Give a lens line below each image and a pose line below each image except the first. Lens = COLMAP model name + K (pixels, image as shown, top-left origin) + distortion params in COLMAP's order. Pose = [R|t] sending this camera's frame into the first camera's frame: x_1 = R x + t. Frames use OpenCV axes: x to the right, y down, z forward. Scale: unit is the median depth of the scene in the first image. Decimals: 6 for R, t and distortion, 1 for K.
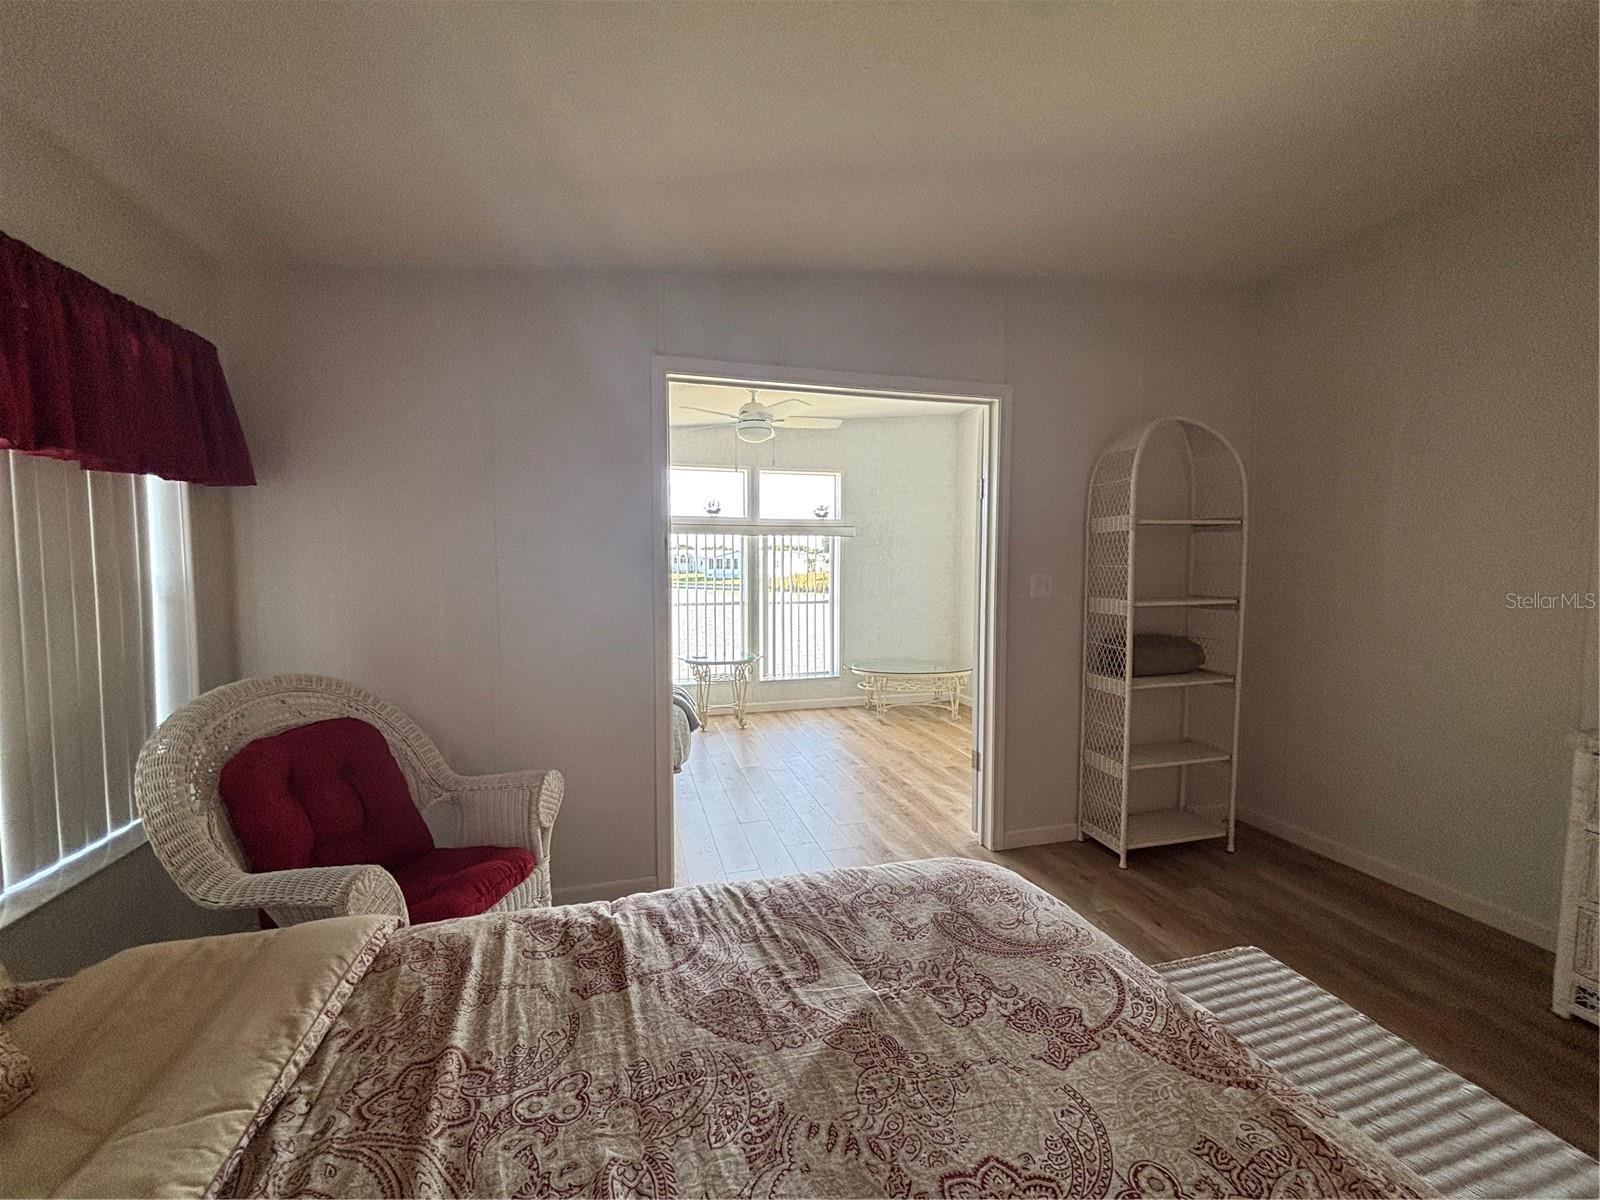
lens RADIAL K [[644.4, 0, 801.8], [0, 644.4, 597.9], [0, 0, 1]] dist [0.013917, -0.009327]
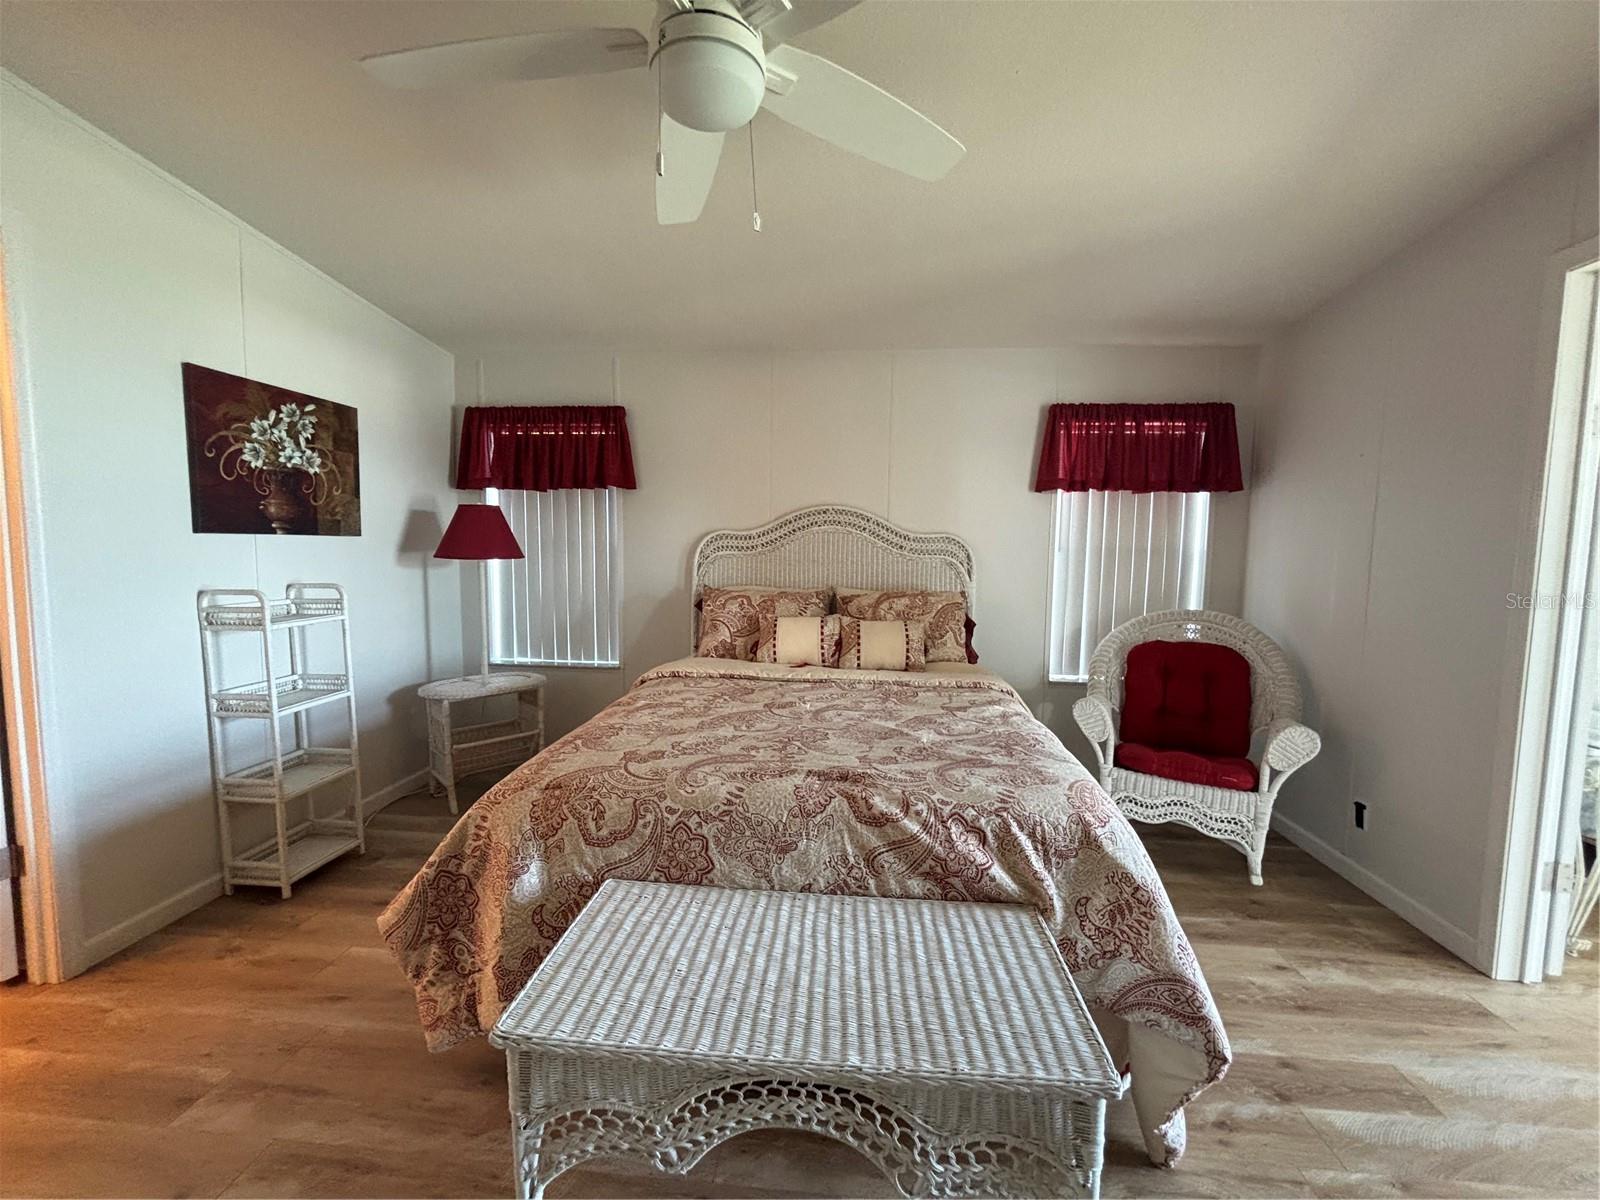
lens RADIAL K [[644.4, 0, 801.8], [0, 644.4, 597.9], [0, 0, 1]] dist [0.013917, -0.009327]
pose [[-0.351996, 0.066036, -0.933669, 0.791220], [-0.067998, 0.993068, 0.095873, 0.002027], [0.933528, 0.097234, -0.345066, 0.491277]]
